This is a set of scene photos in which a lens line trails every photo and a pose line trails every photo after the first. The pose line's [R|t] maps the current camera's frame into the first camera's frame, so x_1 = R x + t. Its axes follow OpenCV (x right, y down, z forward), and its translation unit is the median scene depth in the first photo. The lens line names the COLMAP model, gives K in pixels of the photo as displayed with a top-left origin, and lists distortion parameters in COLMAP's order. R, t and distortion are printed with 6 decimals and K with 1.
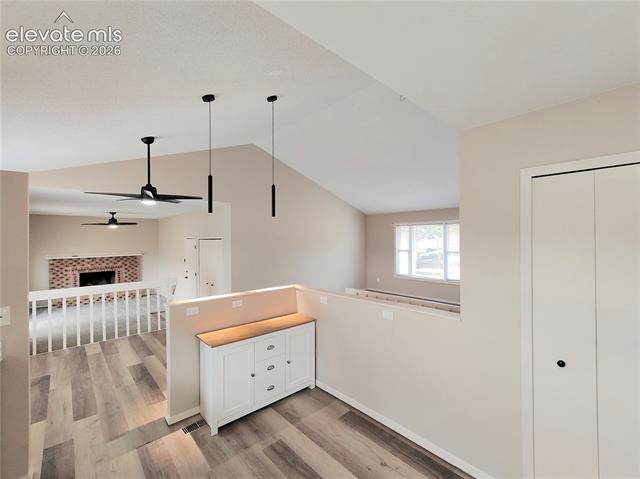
lens RADIAL K [[281.5, 0, 319.6], [0, 281.5, 237.0], [0, 0, 1]] dist [0.008249, -0.000431]
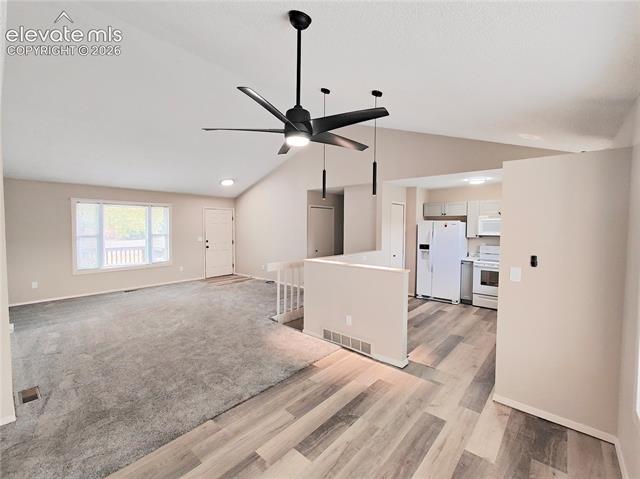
lens RADIAL K [[281.5, 0, 319.6], [0, 281.5, 237.0], [0, 0, 1]] dist [0.008249, -0.000431]
pose [[-0.114543, -0.036034, 0.992765, -0.520209], [-0.010704, 0.999329, 0.035037, 0.017118], [-0.993361, -0.006613, -0.114852, 0.465515]]
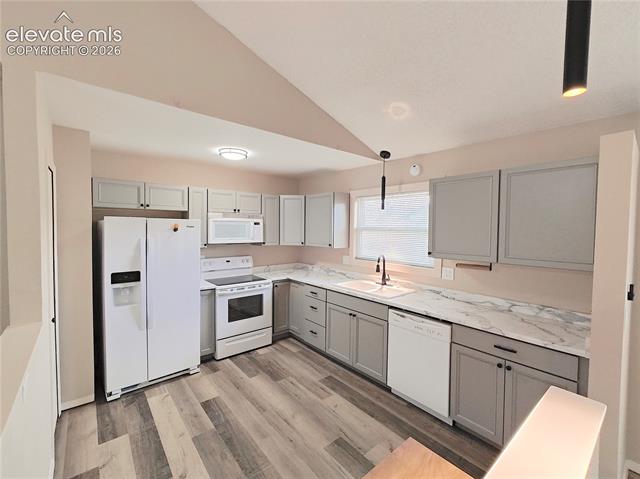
lens RADIAL K [[281.5, 0, 319.6], [0, 281.5, 237.0], [0, 0, 1]] dist [0.008249, -0.000431]
pose [[-0.998586, -0.010962, 0.052009, -0.075905], [-0.009147, 0.999345, 0.035006, 0.005722], [-0.052359, 0.034481, -0.998033, 0.421733]]
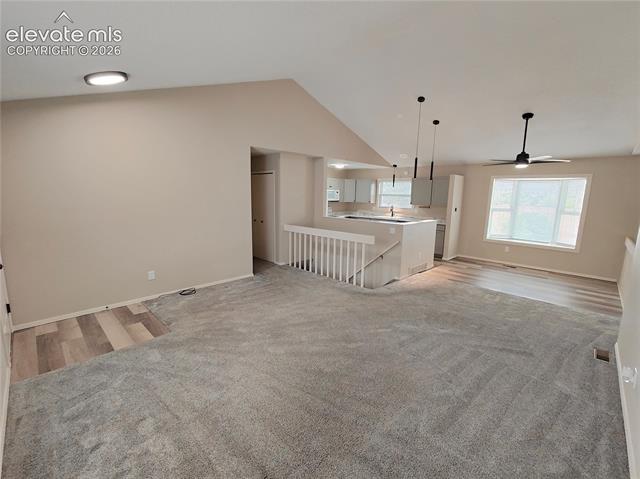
lens RADIAL K [[281.5, 0, 319.6], [0, 281.5, 237.0], [0, 0, 1]] dist [0.008249, -0.000431]
pose [[-0.998284, -0.004161, -0.058409, 0.217311], [-0.013065, 0.988156, 0.152896, 0.006106], [0.057081, 0.153397, -0.986515, 1.127559]]
